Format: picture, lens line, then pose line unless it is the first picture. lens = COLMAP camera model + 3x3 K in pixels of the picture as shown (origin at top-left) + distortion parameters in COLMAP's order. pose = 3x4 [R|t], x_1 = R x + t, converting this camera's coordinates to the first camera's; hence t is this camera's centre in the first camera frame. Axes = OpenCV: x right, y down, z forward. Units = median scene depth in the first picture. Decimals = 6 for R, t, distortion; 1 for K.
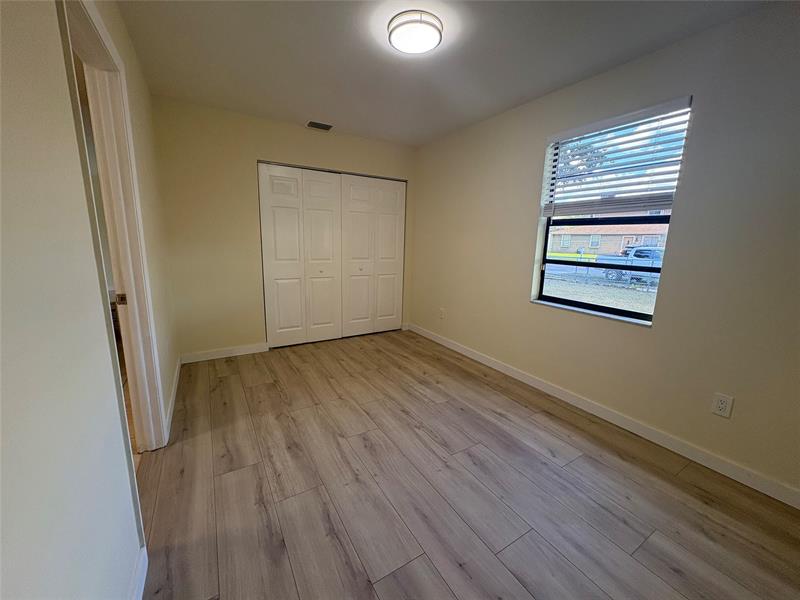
lens RADIAL K [[313.5, 0, 400.0], [0, 313.5, 295.6], [0, 0, 1]] dist [0.000699, 0.000109]
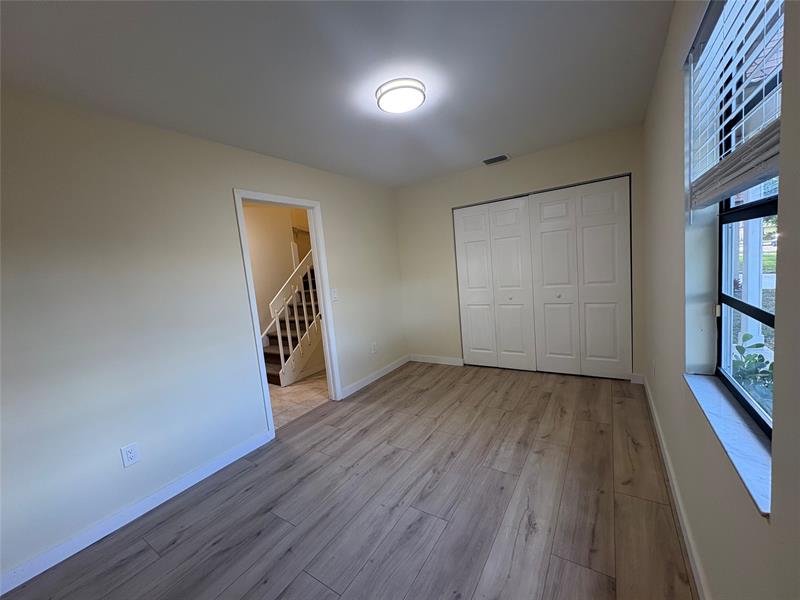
lens RADIAL K [[305.6, 0, 390.7], [0, 305.6, 296.8], [0, 0, 1]] dist [-0.000047, 0.000080]
pose [[0.437919, 0.020258, -0.898786, 0.607330], [-0.058410, 0.998275, -0.005959, -0.073428], [0.897115, 0.055107, 0.438347, 0.320342]]
